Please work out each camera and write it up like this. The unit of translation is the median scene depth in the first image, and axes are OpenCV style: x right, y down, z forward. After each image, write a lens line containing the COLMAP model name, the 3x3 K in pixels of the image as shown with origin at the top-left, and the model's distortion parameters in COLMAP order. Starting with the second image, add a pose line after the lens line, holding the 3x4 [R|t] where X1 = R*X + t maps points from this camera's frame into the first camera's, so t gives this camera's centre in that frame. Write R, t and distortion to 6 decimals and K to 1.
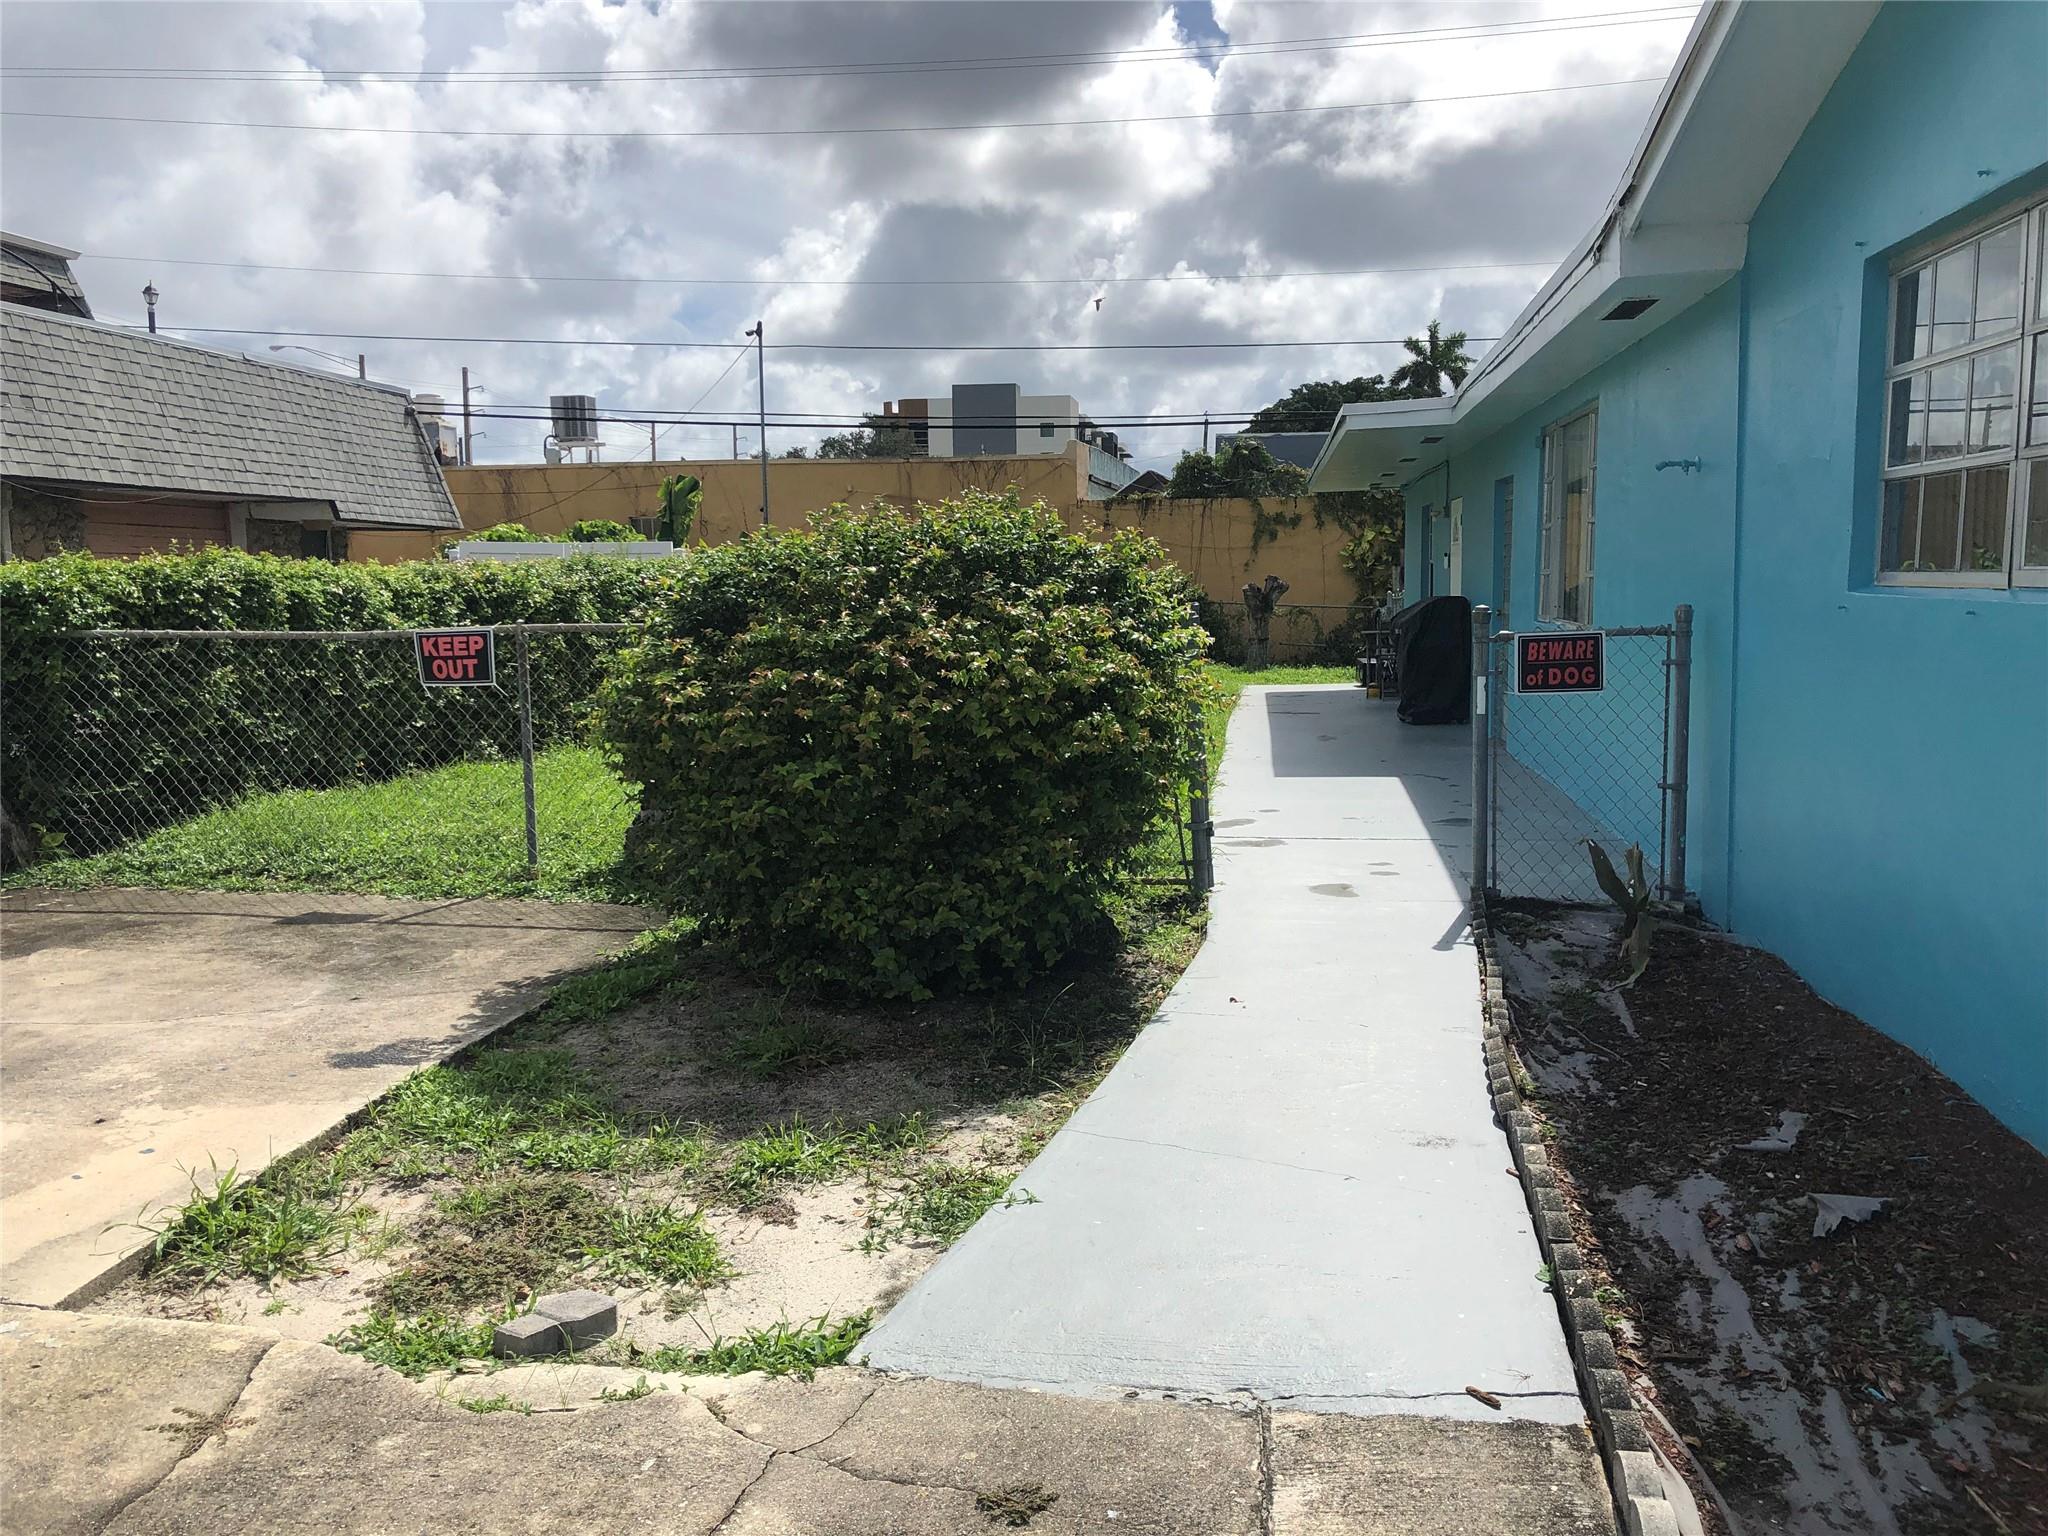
lens RADIAL K [[1723.0, 0, 1018.6], [0, 1723.0, 772.5], [0, 0, 1]] dist [0.074445, -0.085784]
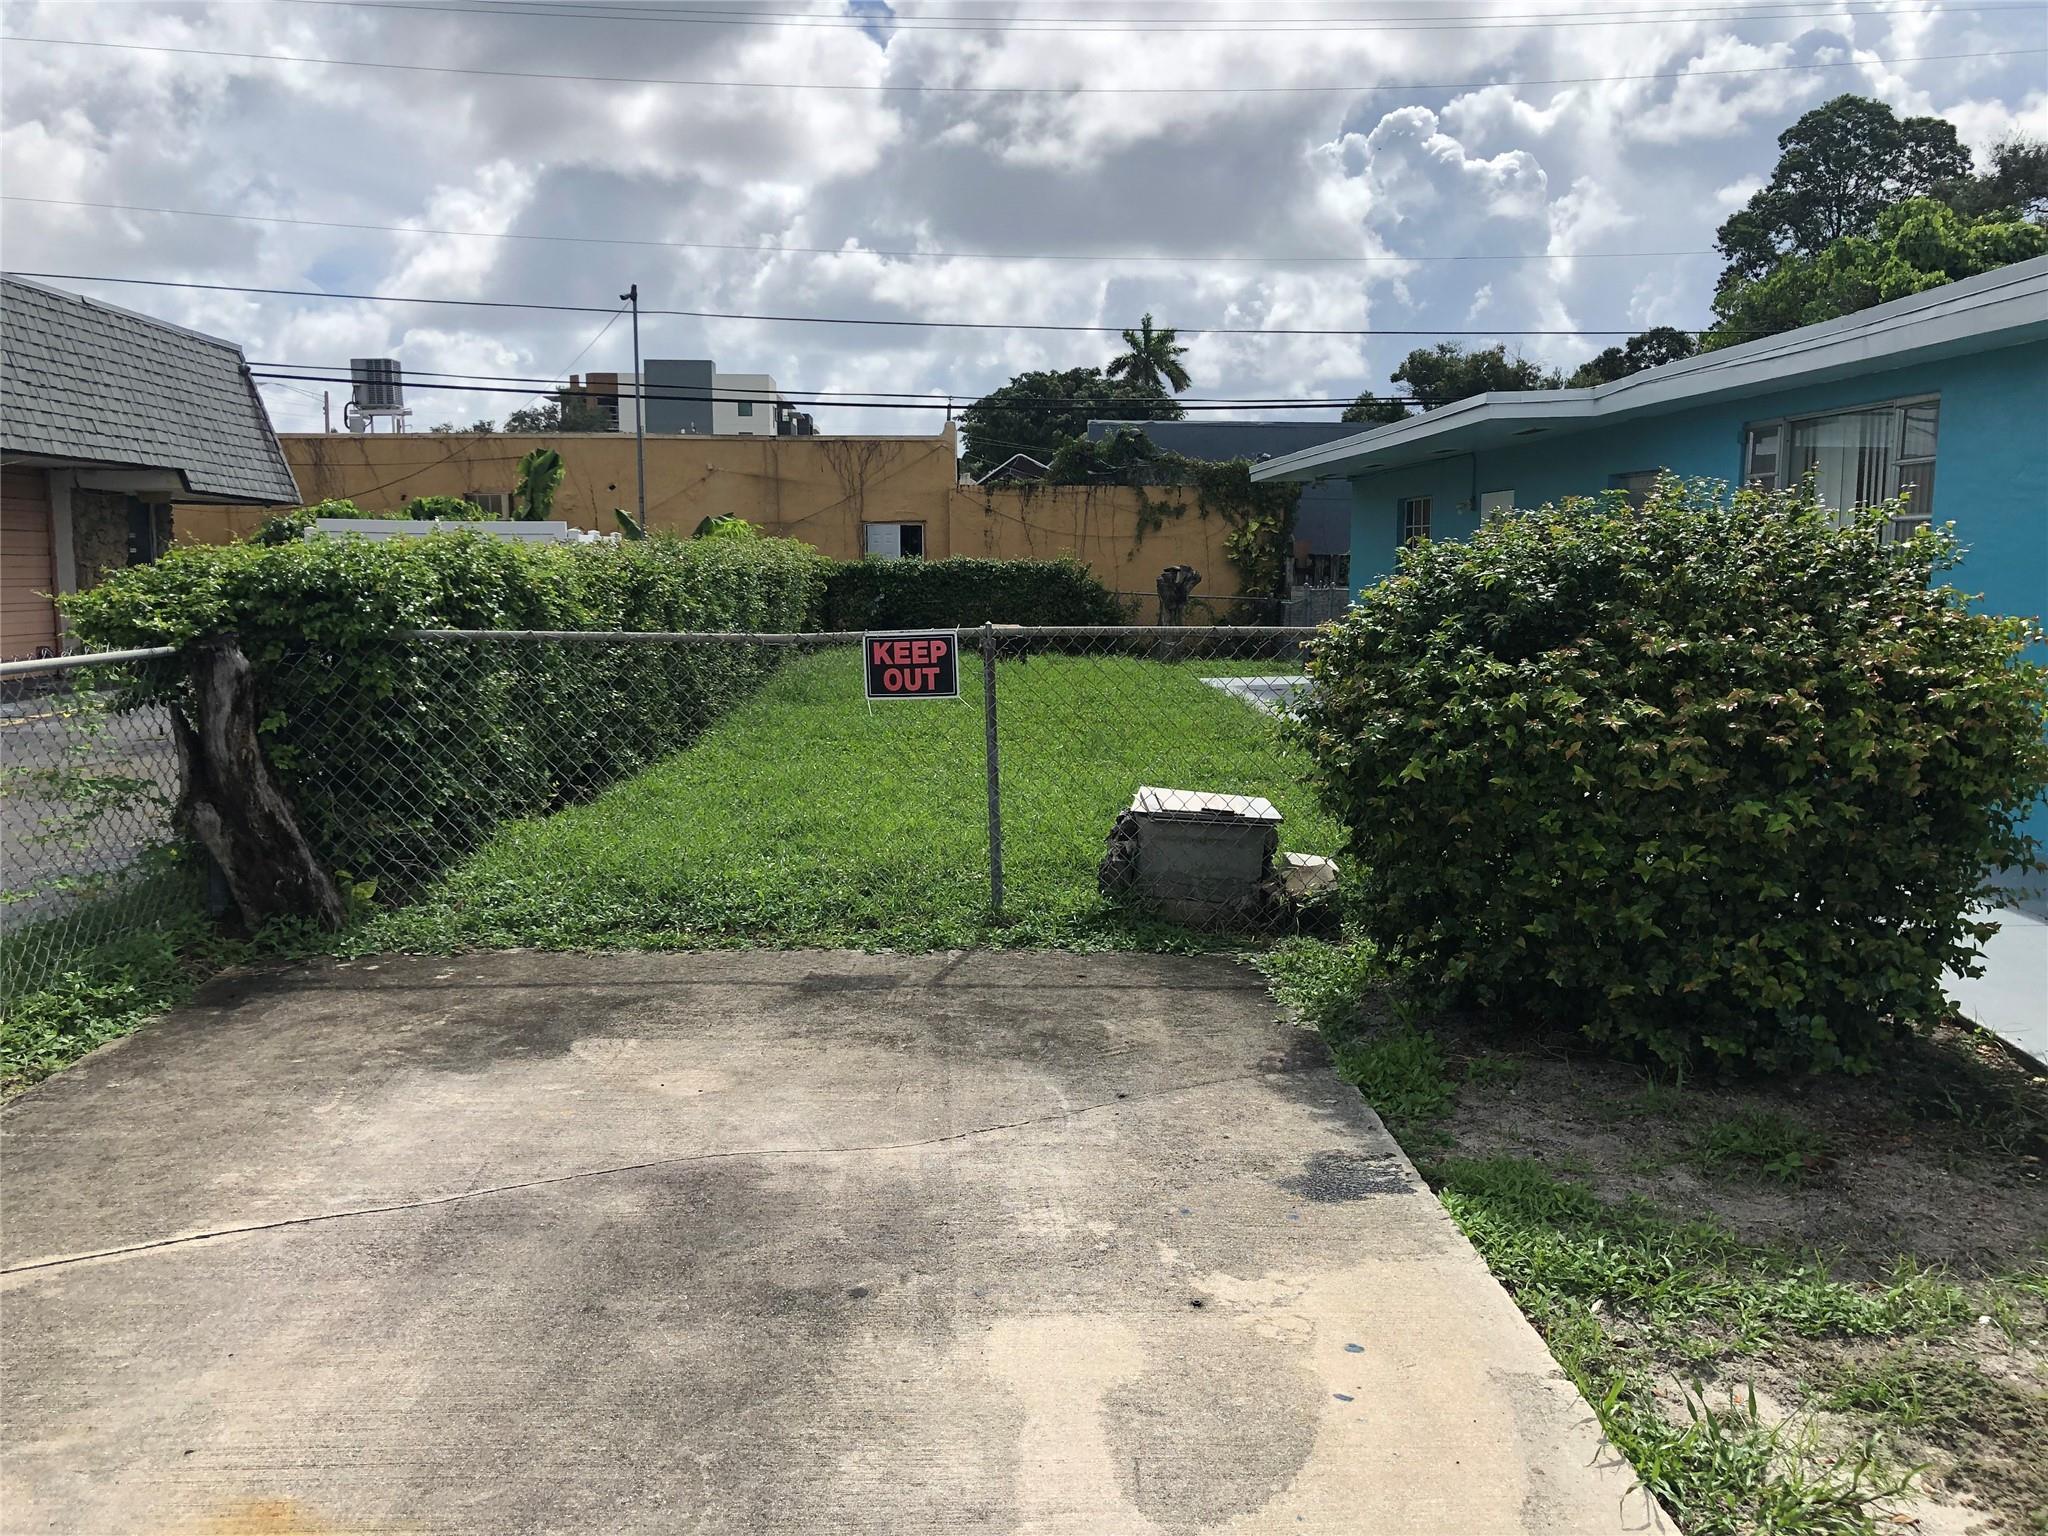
lens RADIAL K [[1723.0, 0, 979.7], [0, 1723.0, 836.7], [0, 0, 1]] dist [0.074445, -0.085784]
pose [[0.984770, -0.018082, 0.172918, -0.108733], [0.010392, 0.998921, 0.045273, -0.005281], [-0.173550, -0.042786, 0.983895, 0.042255]]
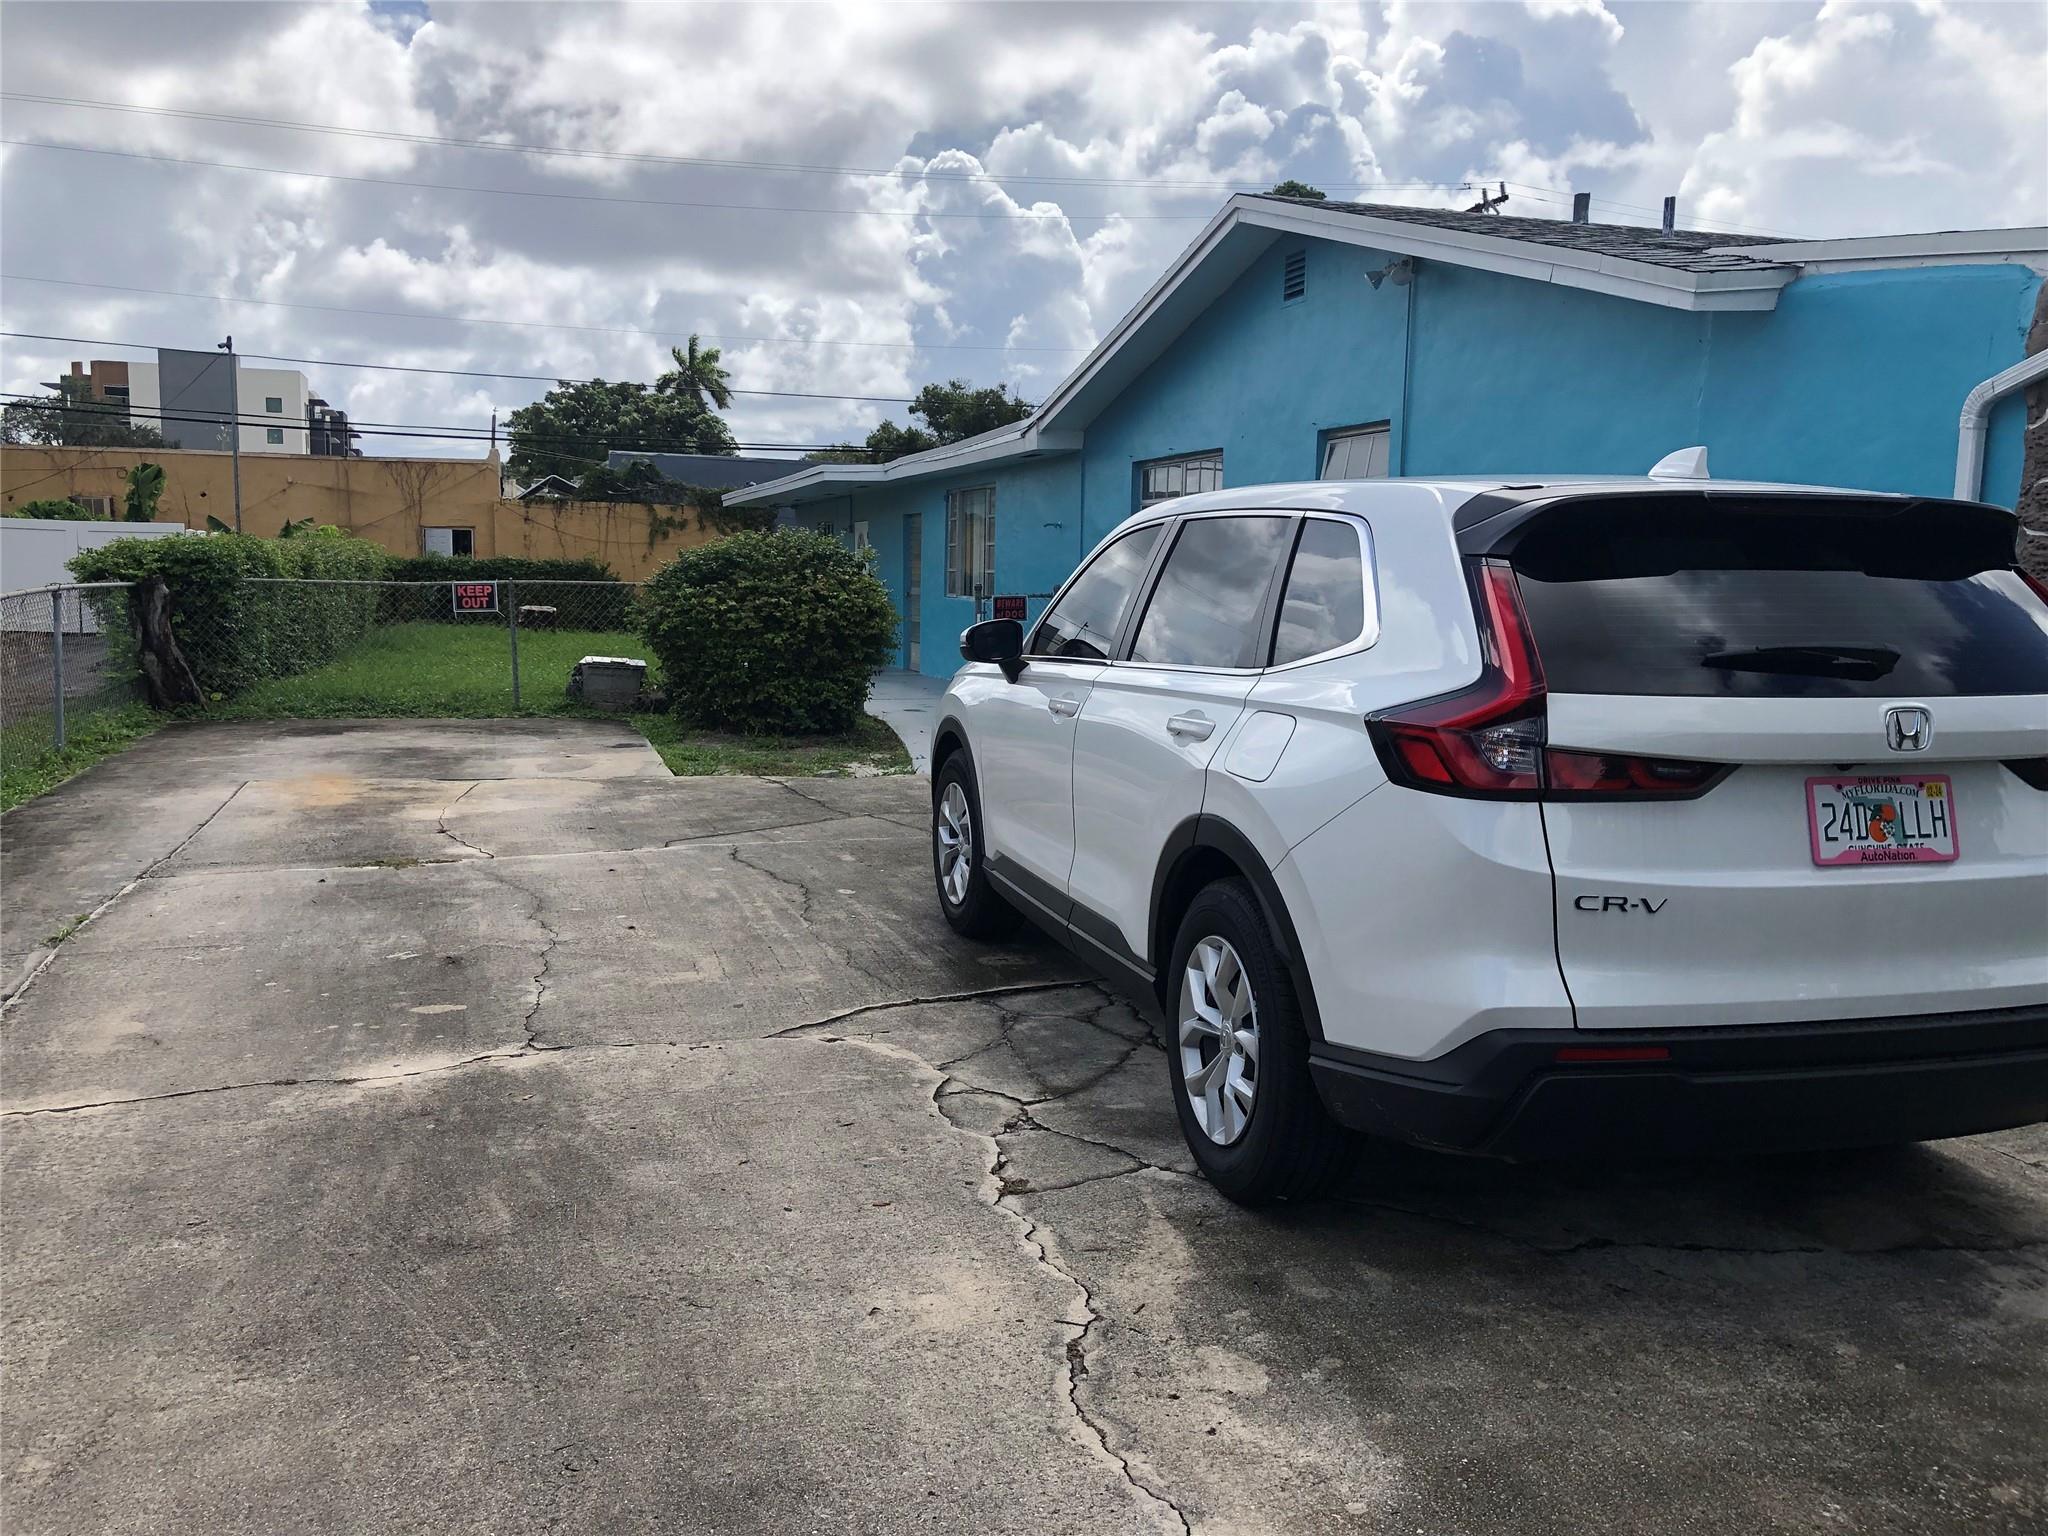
lens RADIAL K [[1723.0, 0, 1023.1], [0, 1723.0, 765.0], [0, 0, 1]] dist [0.074445, -0.085784]
pose [[0.900494, -0.026440, 0.434063, -0.151783], [0.026960, 0.999624, 0.004959, 0.030125], [-0.434031, 0.007237, 0.900869, -0.235733]]
